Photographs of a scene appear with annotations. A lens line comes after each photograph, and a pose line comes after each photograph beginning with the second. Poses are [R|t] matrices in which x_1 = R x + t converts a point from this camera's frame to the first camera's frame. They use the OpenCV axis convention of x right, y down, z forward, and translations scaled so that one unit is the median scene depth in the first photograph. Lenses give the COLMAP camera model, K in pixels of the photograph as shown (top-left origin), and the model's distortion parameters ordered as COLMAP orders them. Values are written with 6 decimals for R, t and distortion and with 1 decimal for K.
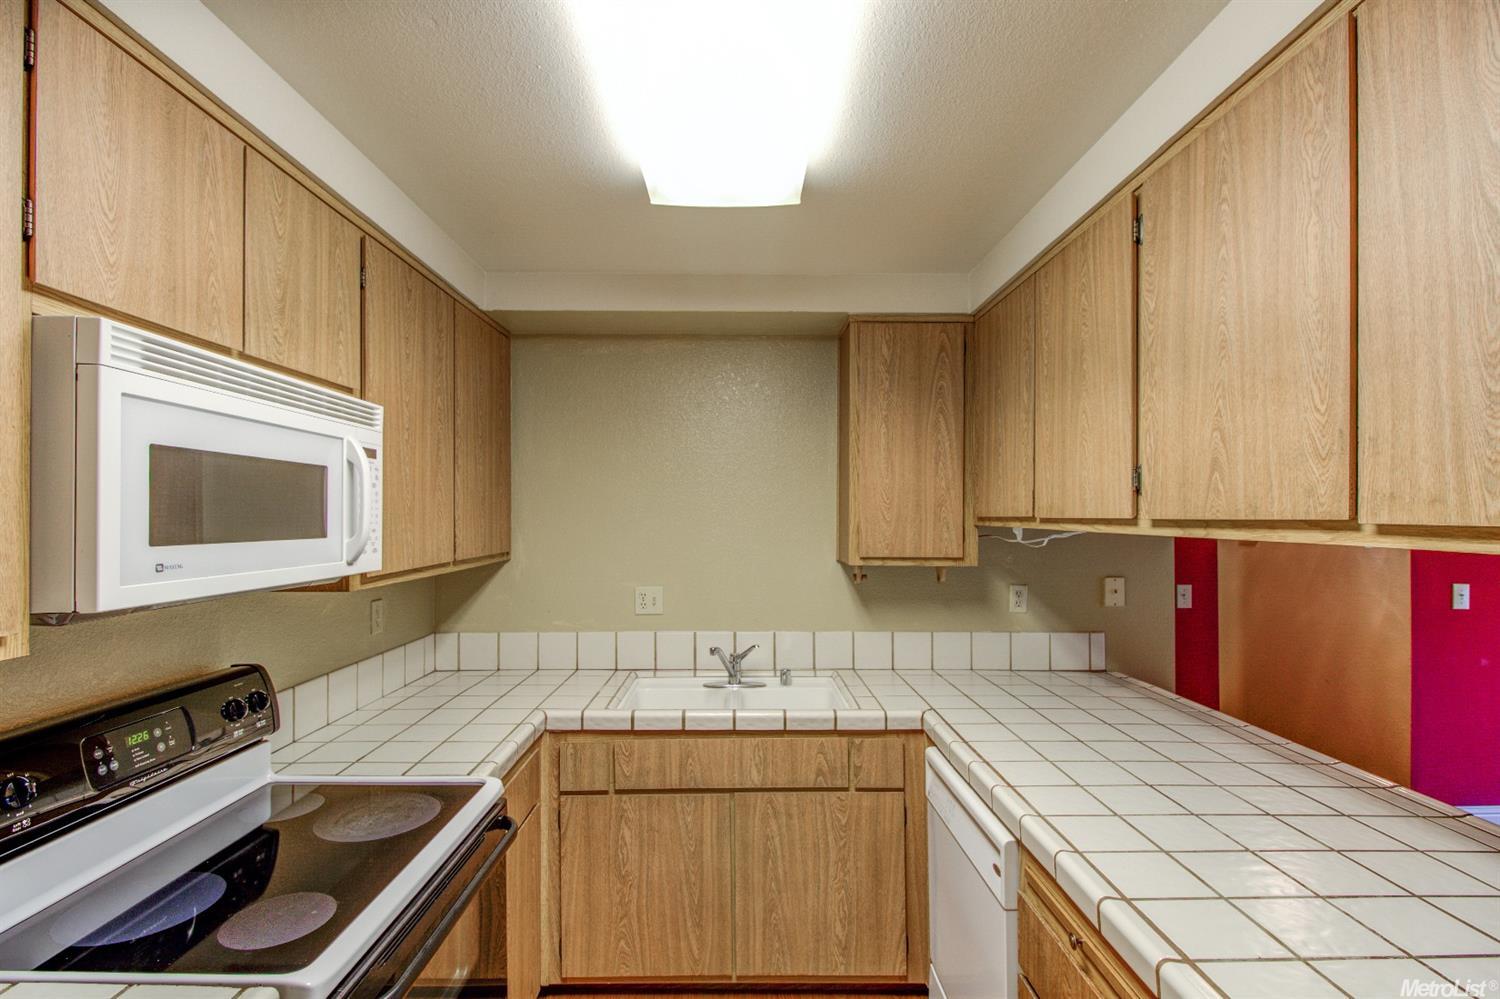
lens RADIAL K [[691.7, 0, 743.2], [0, 691.7, 512.2], [0, 0, 1]] dist [0.018590, -0.013462]
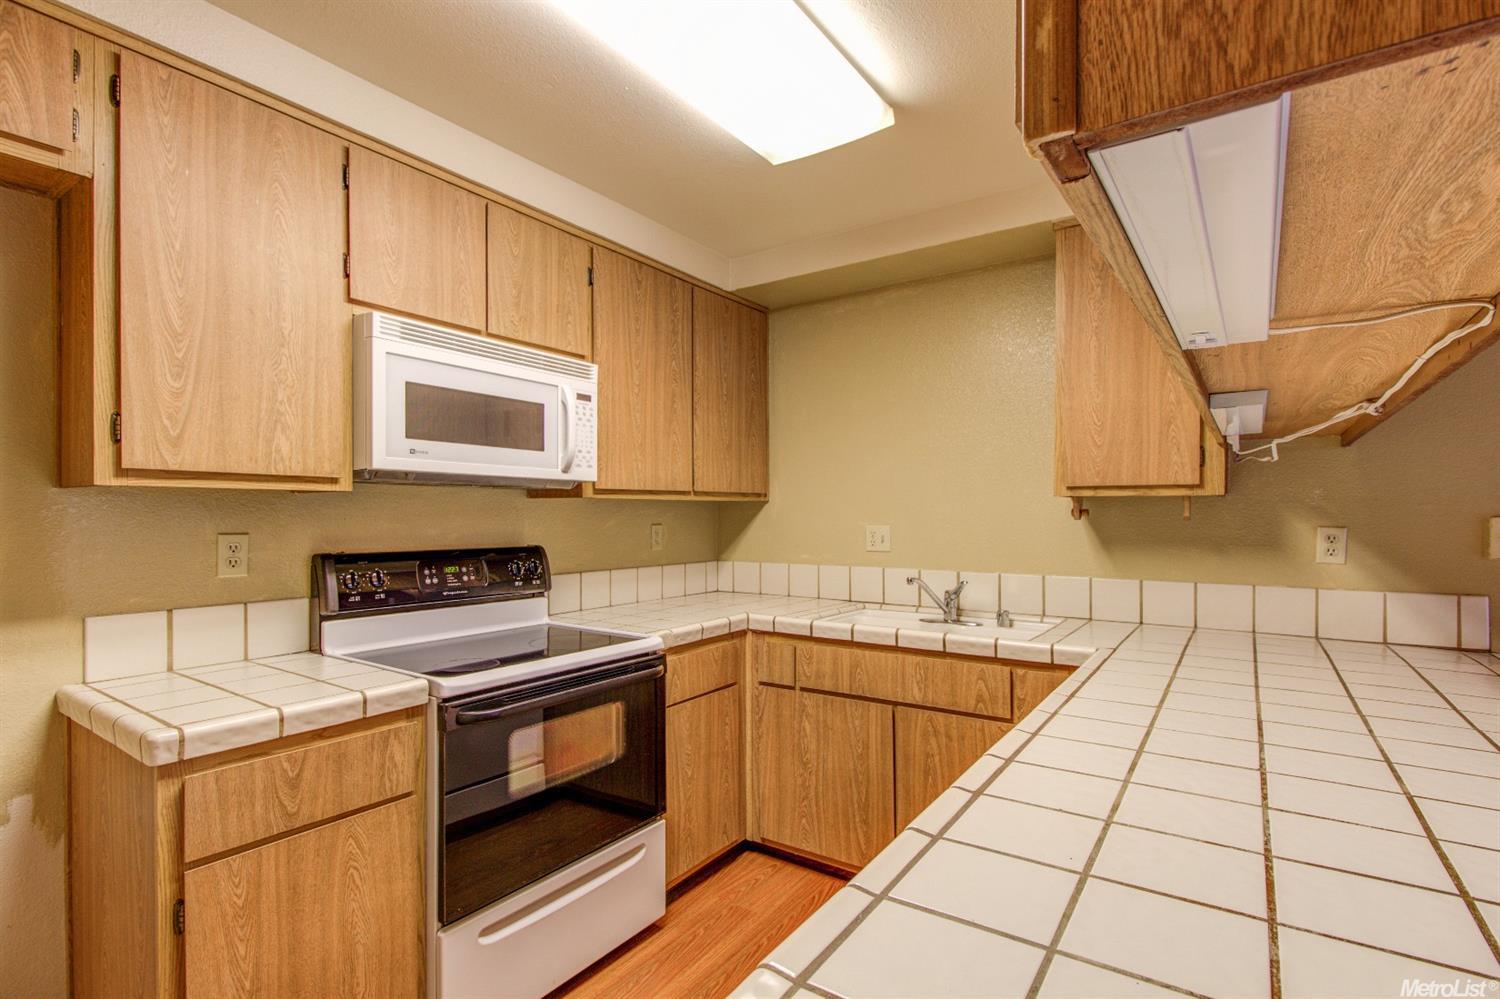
lens RADIAL K [[701.0, 0, 755.8], [0, 701.0, 516.7], [0, 0, 1]] dist [0.006689, -0.000580]
pose [[0.822749, -0.000785, -0.568404, 0.415766], [0.006149, 0.999953, 0.007519, 0.110116], [0.568371, -0.009681, 0.822716, 0.010035]]
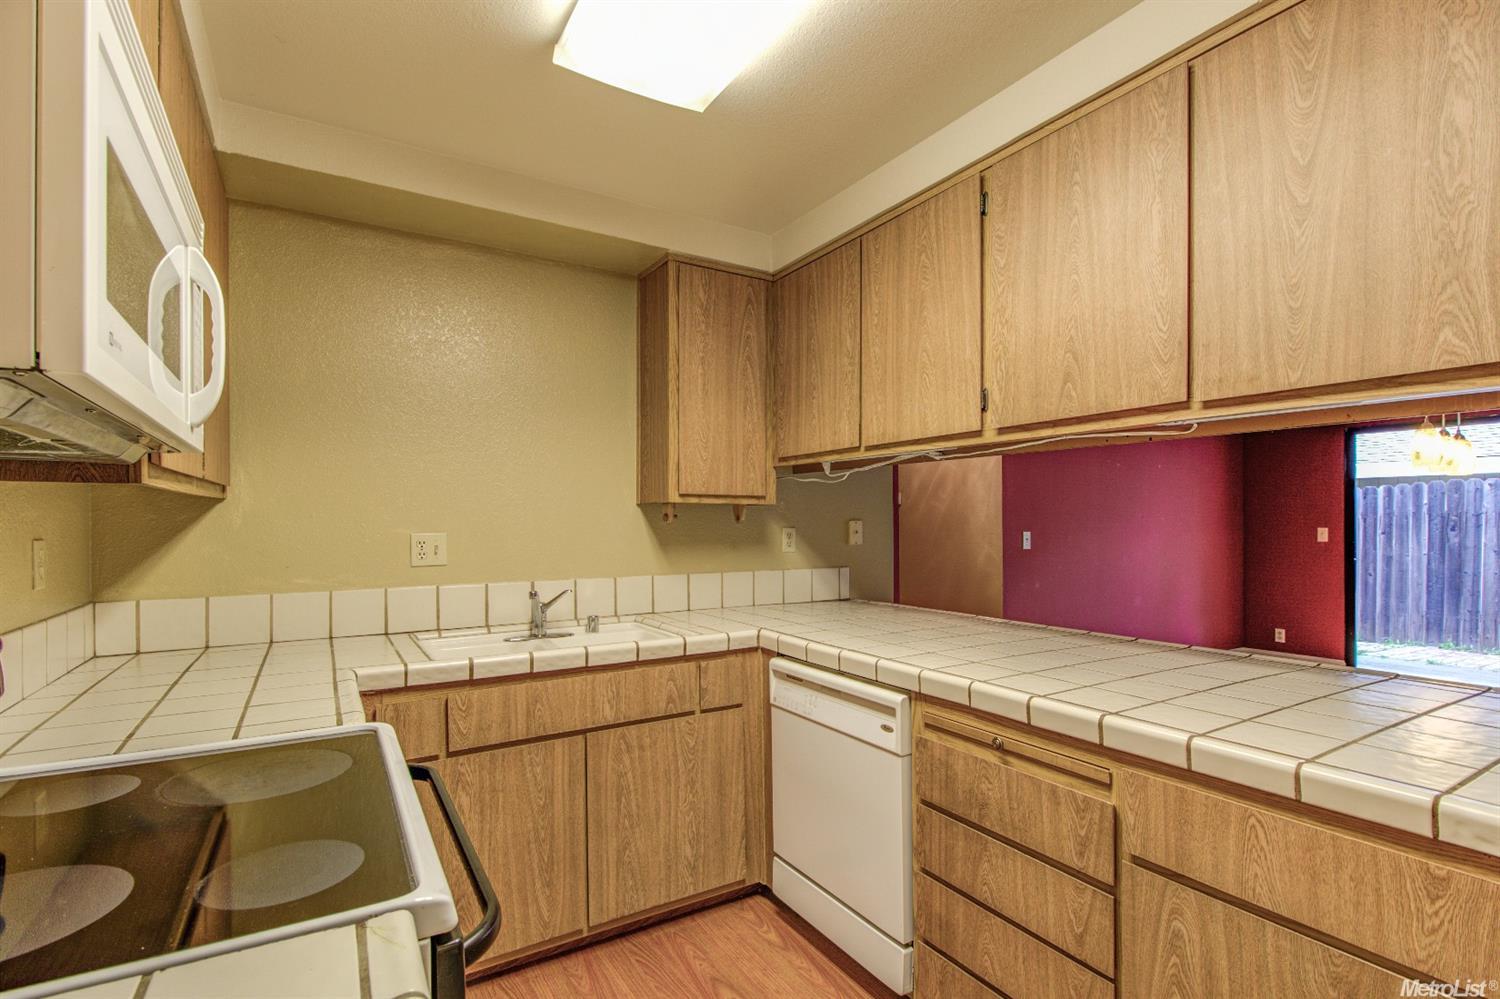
lens RADIAL K [[701.0, 0, 755.8], [0, 701.0, 516.7], [0, 0, 1]] dist [0.006689, -0.000580]
pose [[0.858260, -0.001701, 0.513212, -0.303168], [-0.000230, 0.999993, 0.003700, 0.109338], [-0.513215, -0.003293, 0.858254, 0.072906]]
